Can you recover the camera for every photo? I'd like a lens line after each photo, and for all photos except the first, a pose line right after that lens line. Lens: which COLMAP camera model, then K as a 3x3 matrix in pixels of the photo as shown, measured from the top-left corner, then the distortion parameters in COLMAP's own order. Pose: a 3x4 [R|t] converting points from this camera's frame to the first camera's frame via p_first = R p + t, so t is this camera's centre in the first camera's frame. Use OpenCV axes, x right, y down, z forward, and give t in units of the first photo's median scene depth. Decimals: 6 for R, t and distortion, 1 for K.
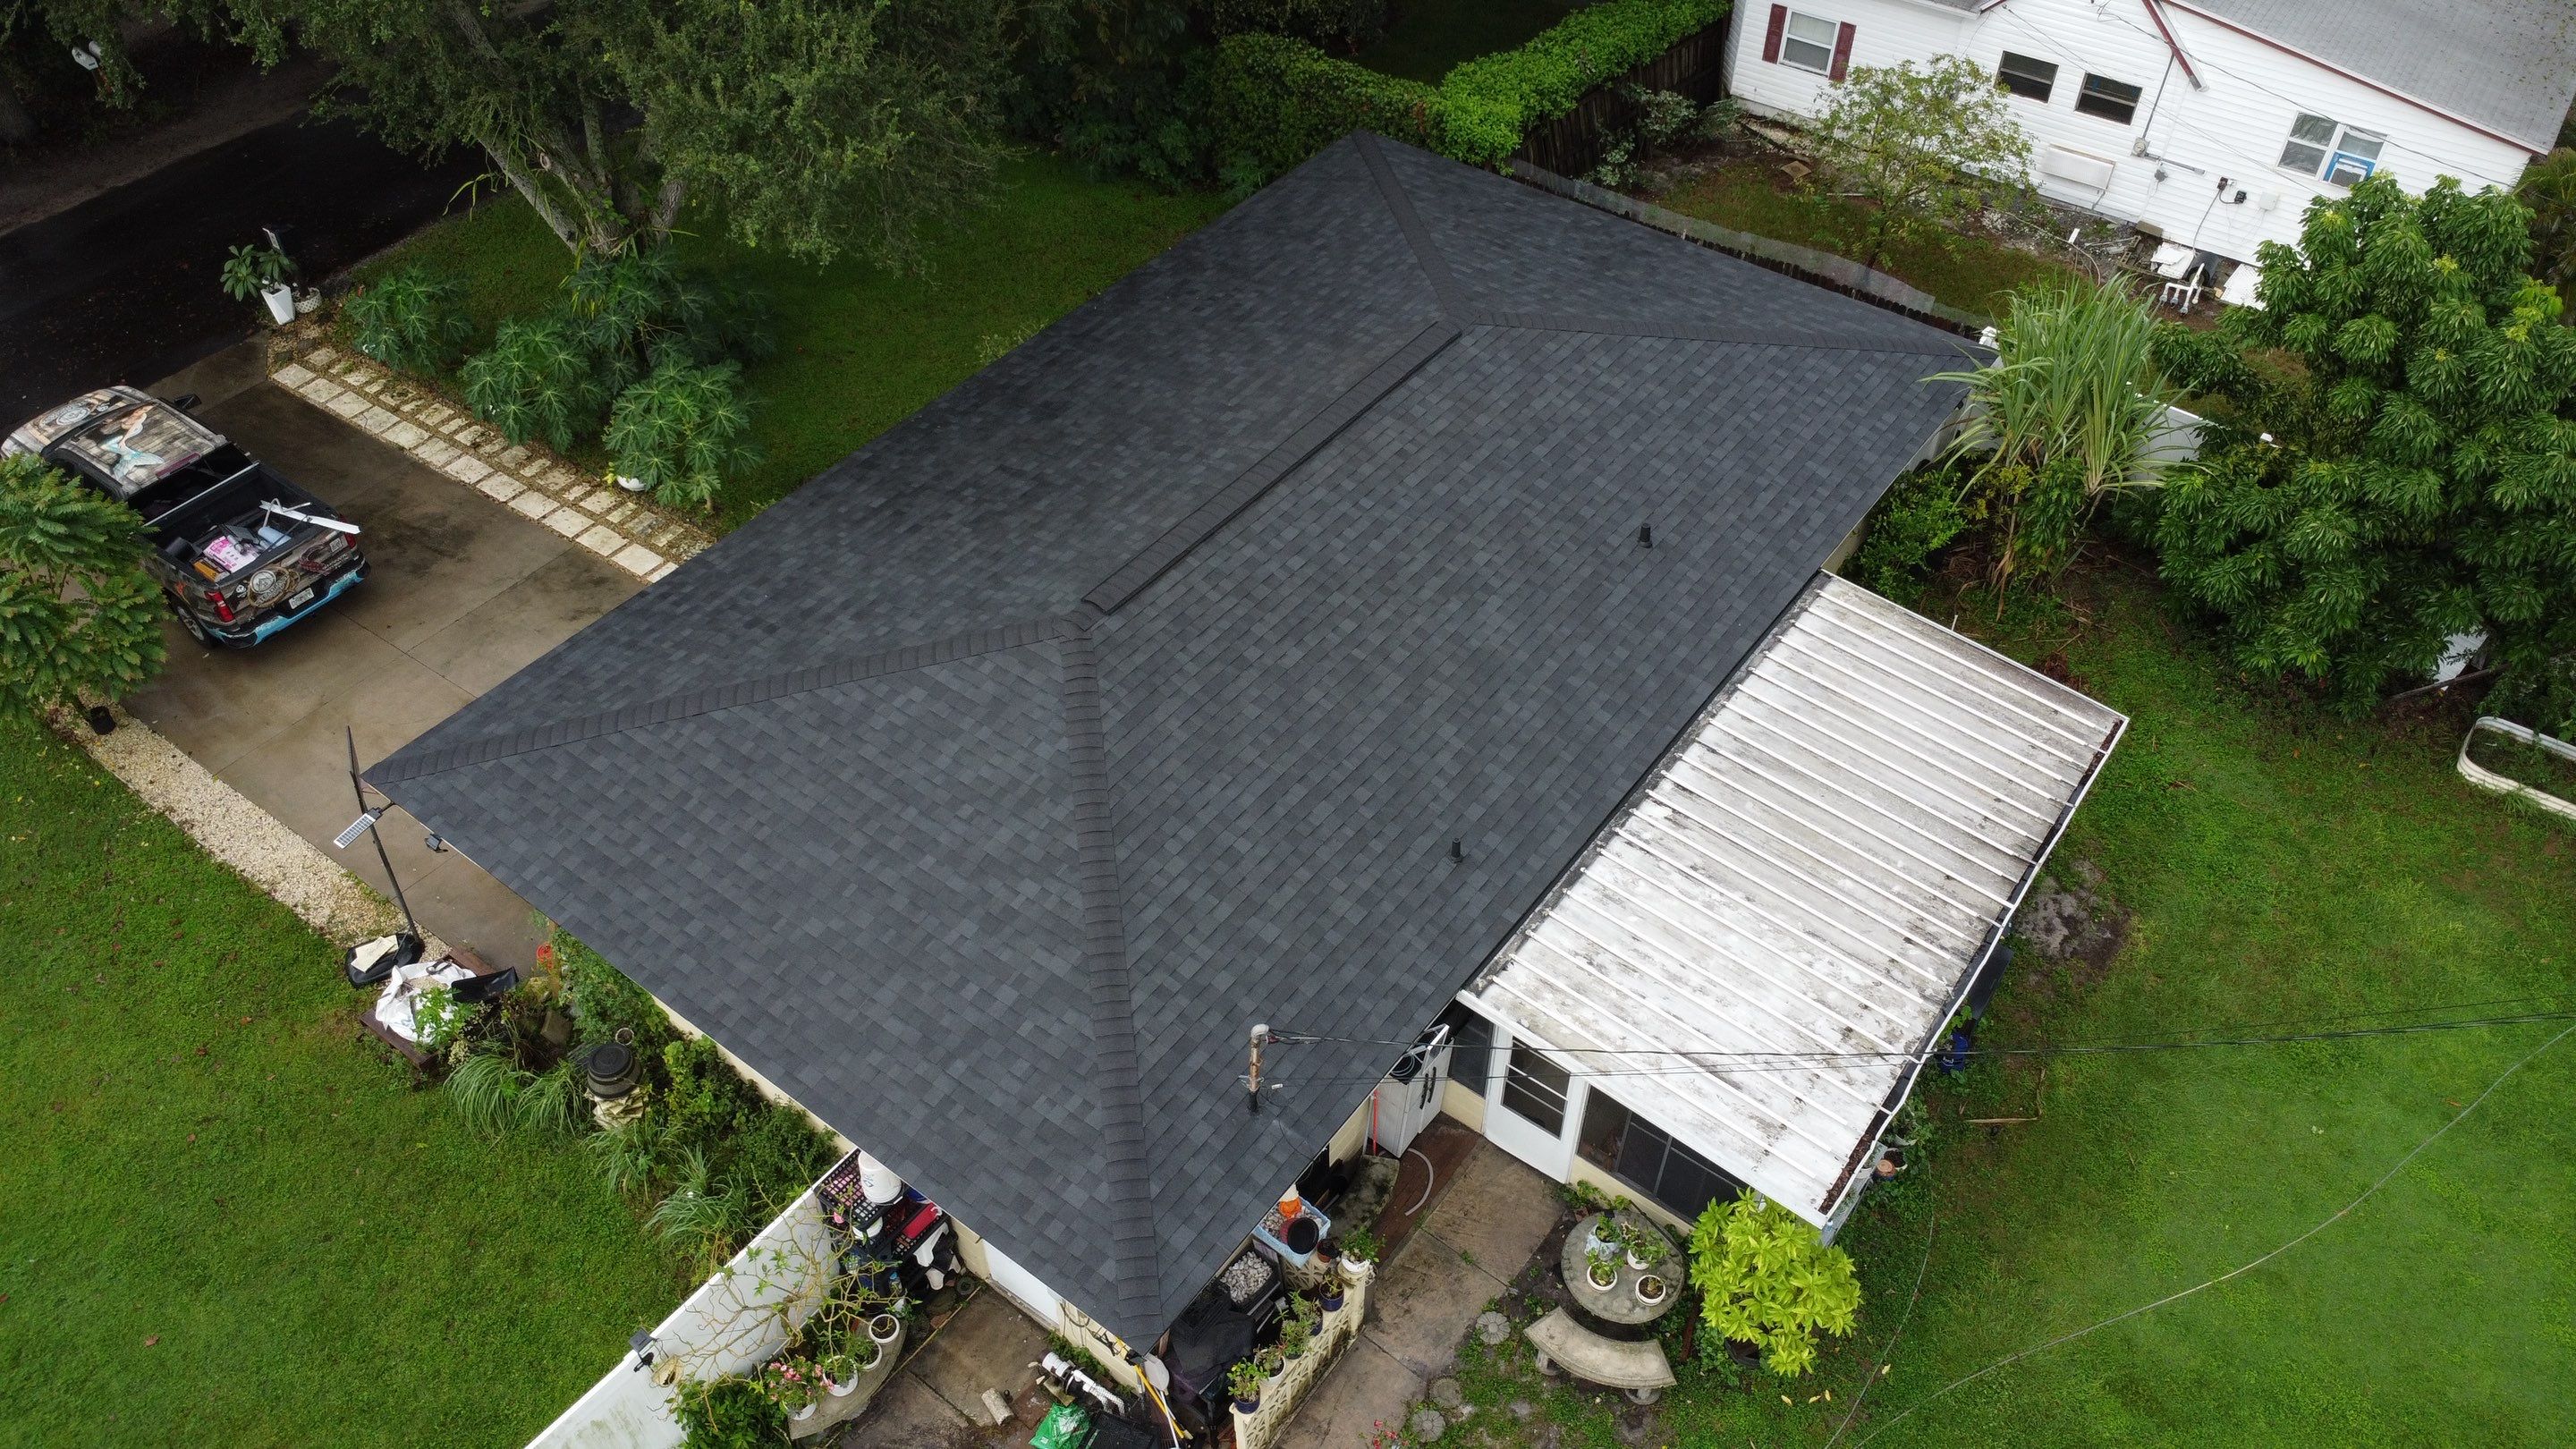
lens RADIAL K [[1868.4, 0, 1282.0], [0, 1868.4, 725.6], [0, 0, 1]] dist [-0.029783, -0.007900]
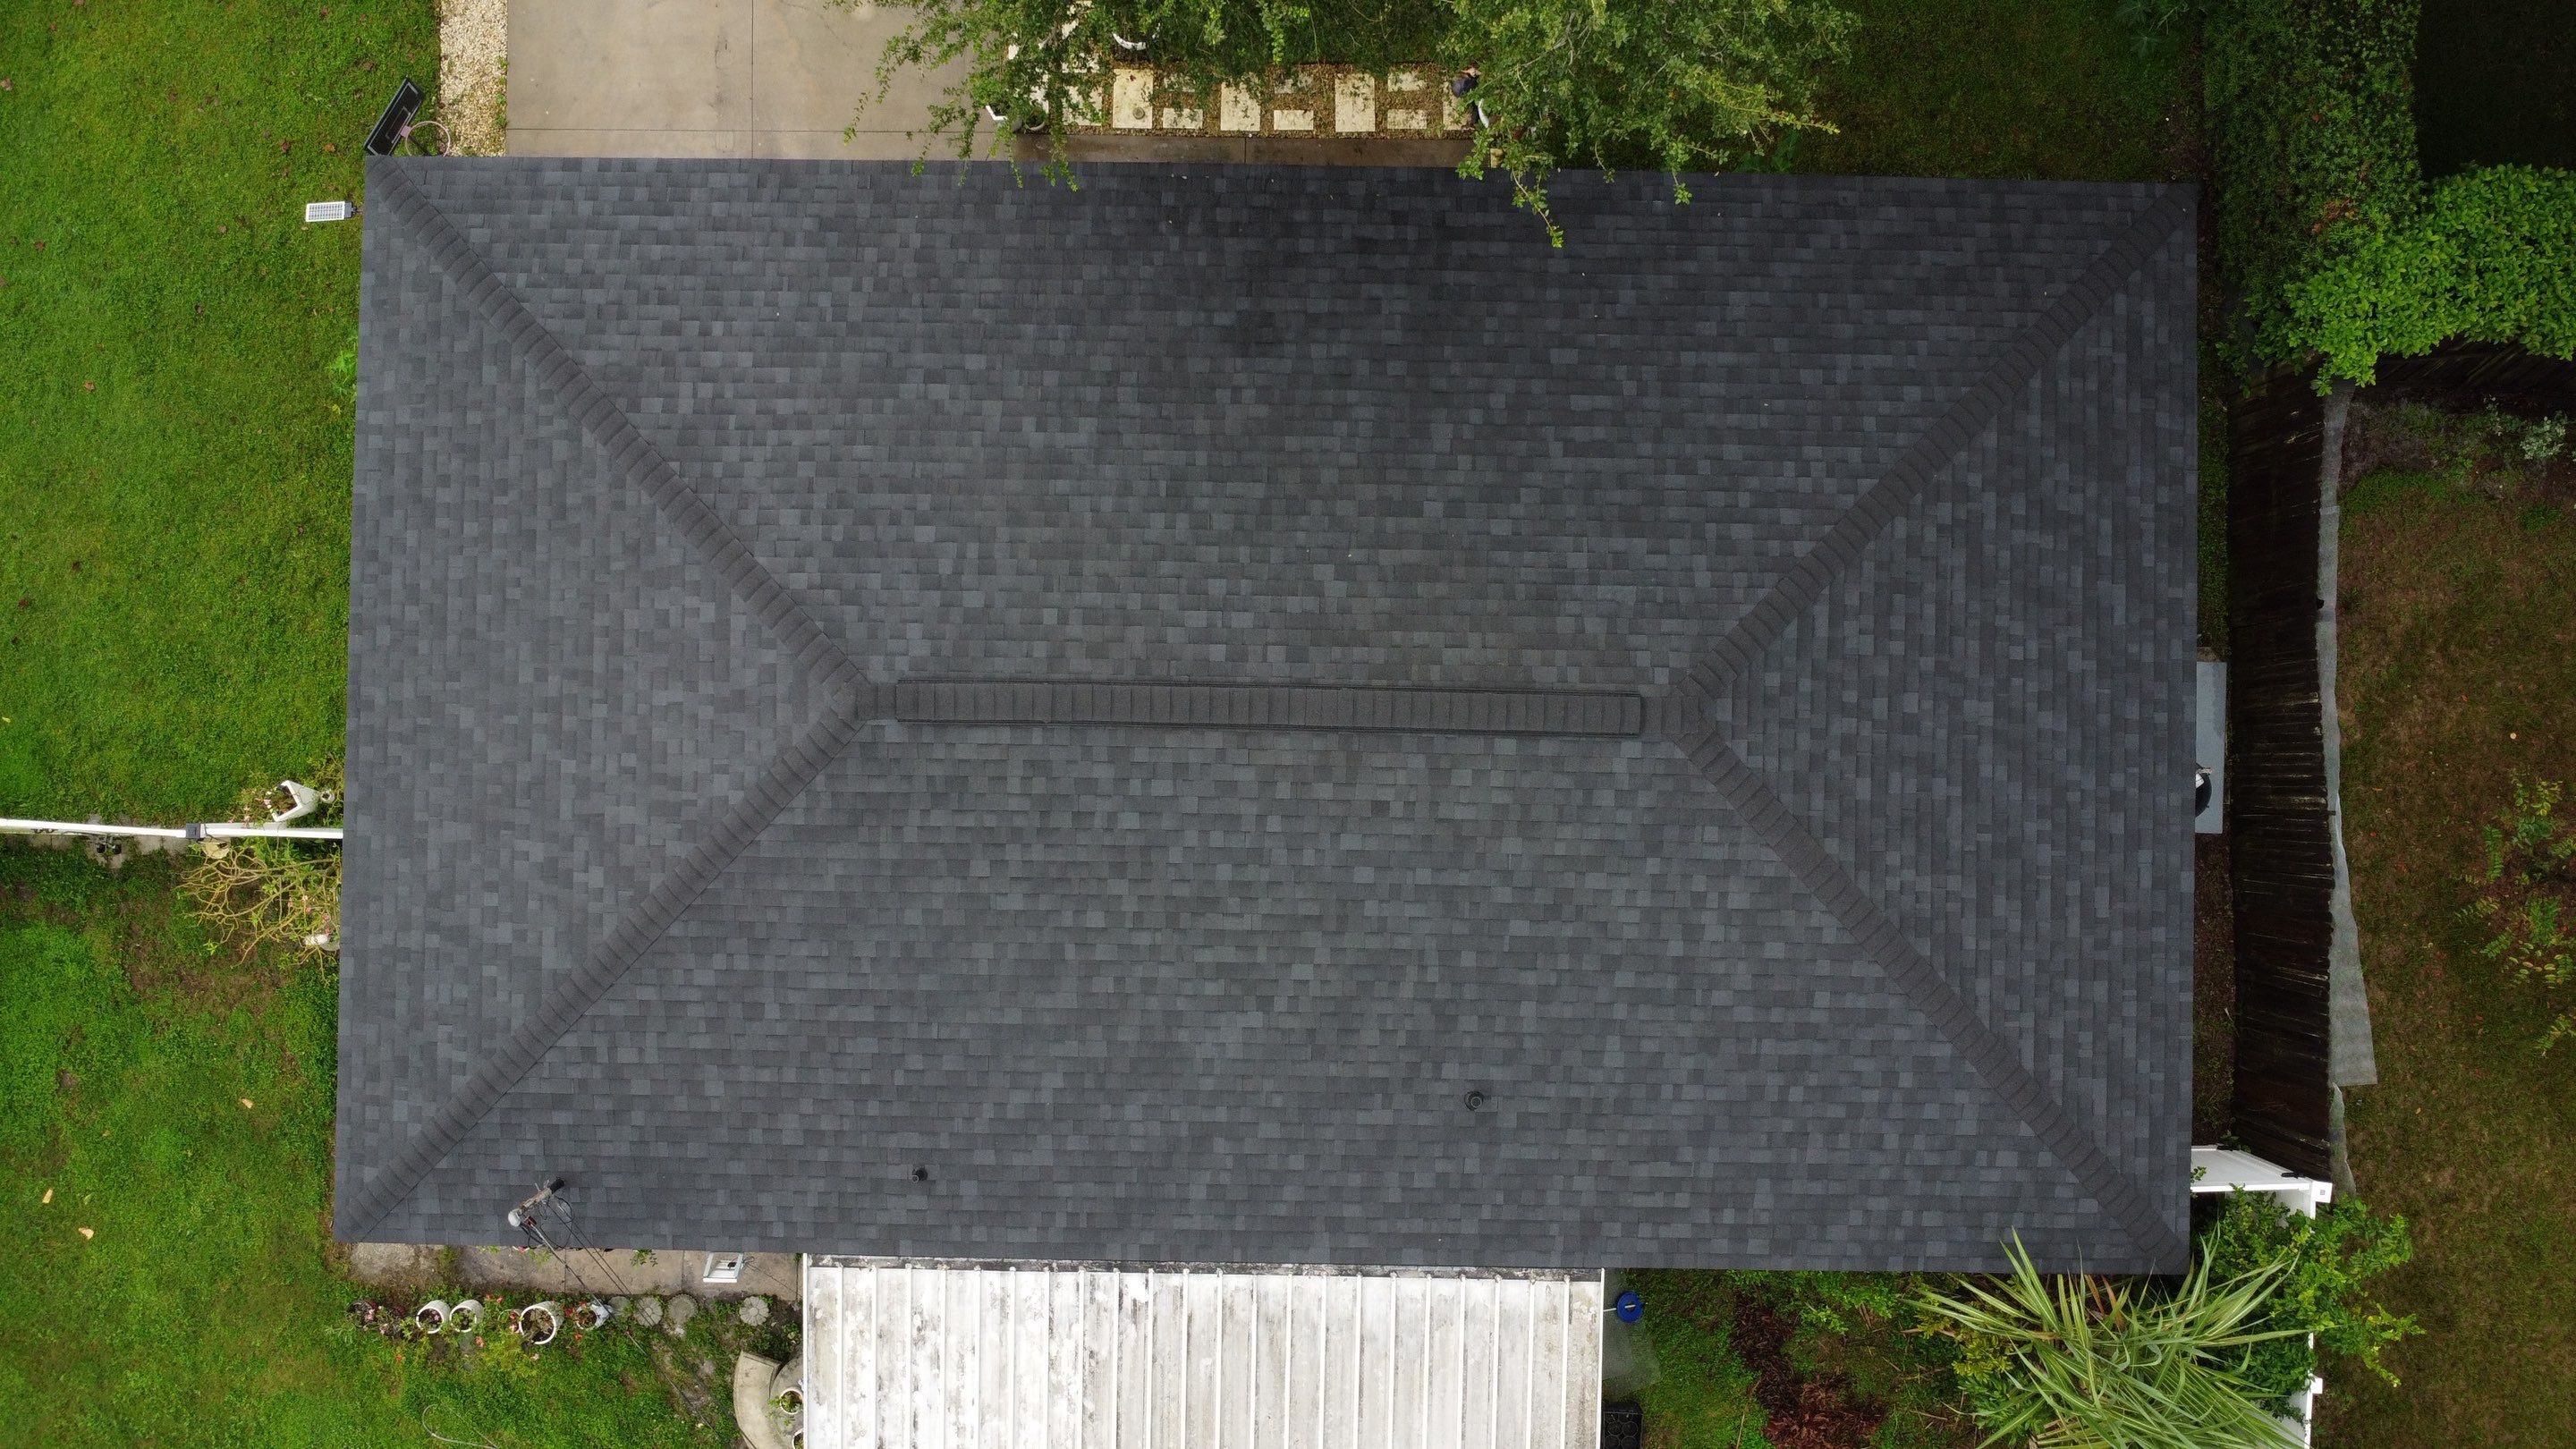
lens RADIAL K [[1868.4, 0, 1280.8], [0, 1868.4, 719.2], [0, 0, 1]] dist [-0.029783, -0.007900]
pose [[0.586552, 0.809625, -0.021559, 0.028532], [-0.561388, 0.425610, 0.709718, -0.738650], [0.583781, -0.404183, 0.704155, 0.463680]]
